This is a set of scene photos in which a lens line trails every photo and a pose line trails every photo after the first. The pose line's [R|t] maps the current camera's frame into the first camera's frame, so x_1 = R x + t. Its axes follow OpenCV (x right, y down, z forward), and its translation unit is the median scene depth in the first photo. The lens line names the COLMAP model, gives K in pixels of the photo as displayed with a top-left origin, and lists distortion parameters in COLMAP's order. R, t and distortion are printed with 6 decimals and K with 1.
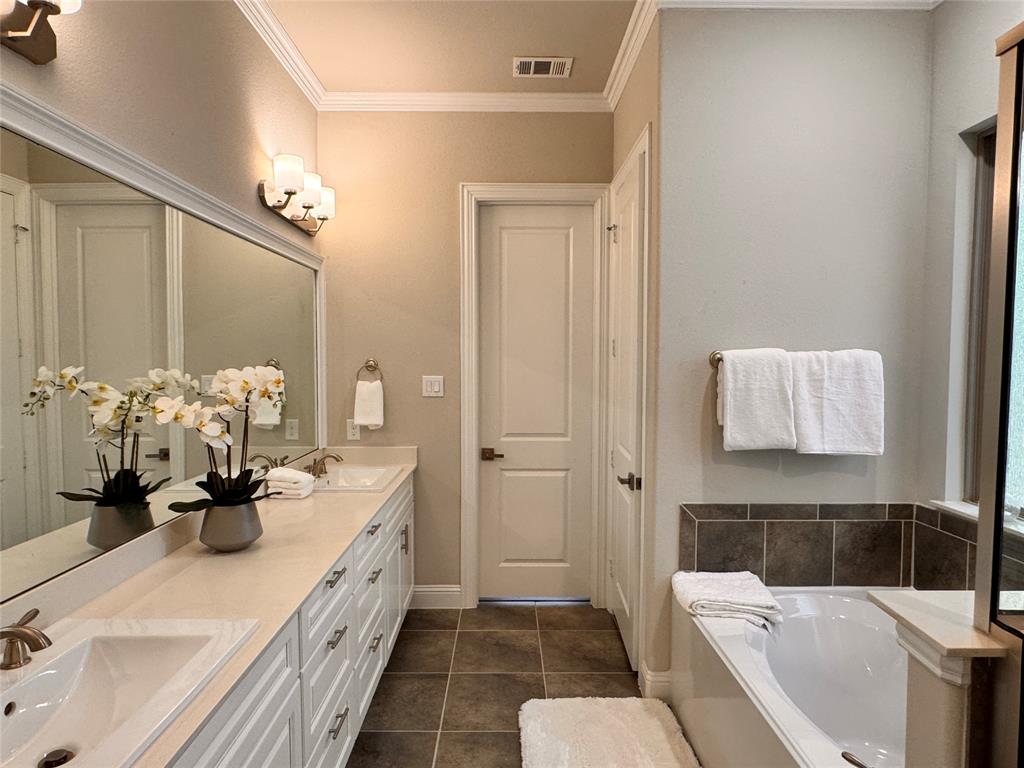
lens RADIAL K [[601.6, 0, 510.8], [0, 601.6, 387.2], [0, 0, 1]] dist [0.005212, -0.004136]
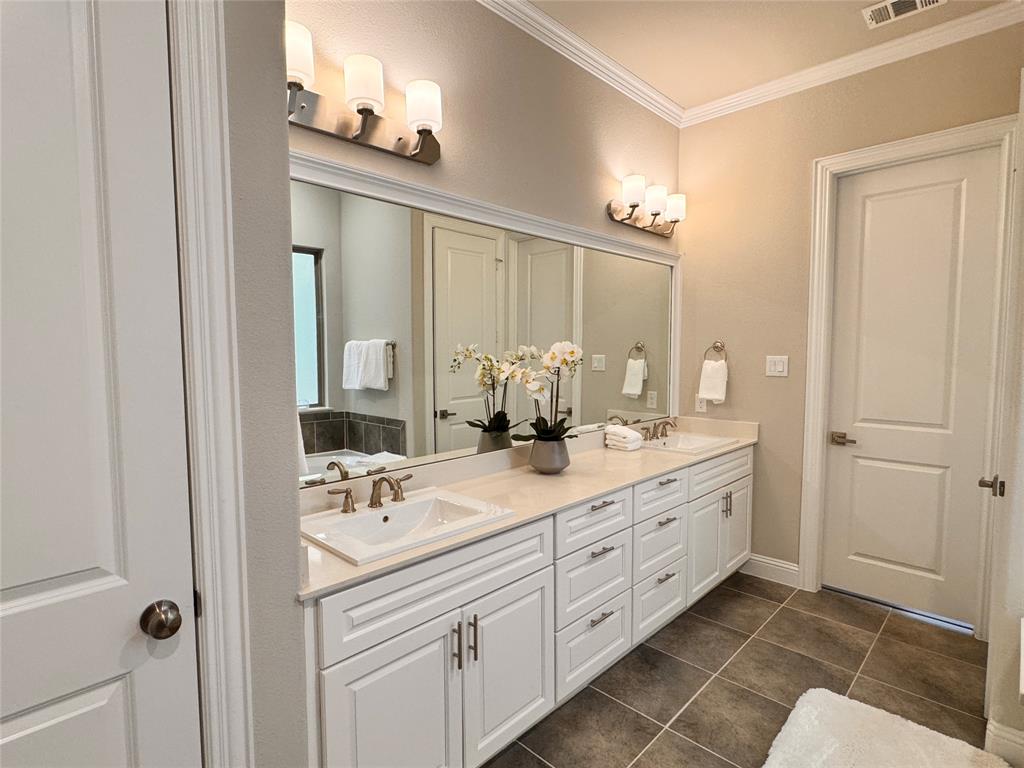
lens RADIAL K [[534.2, 0, 512.7], [0, 534.2, 382.9], [0, 0, 1]] dist [0.019753, -0.001563]
pose [[0.717794, 0.039977, -0.695107, 0.196751], [-0.029422, 0.999200, 0.027084, 0.016176], [0.695634, 0.001011, 0.718396, 0.024806]]
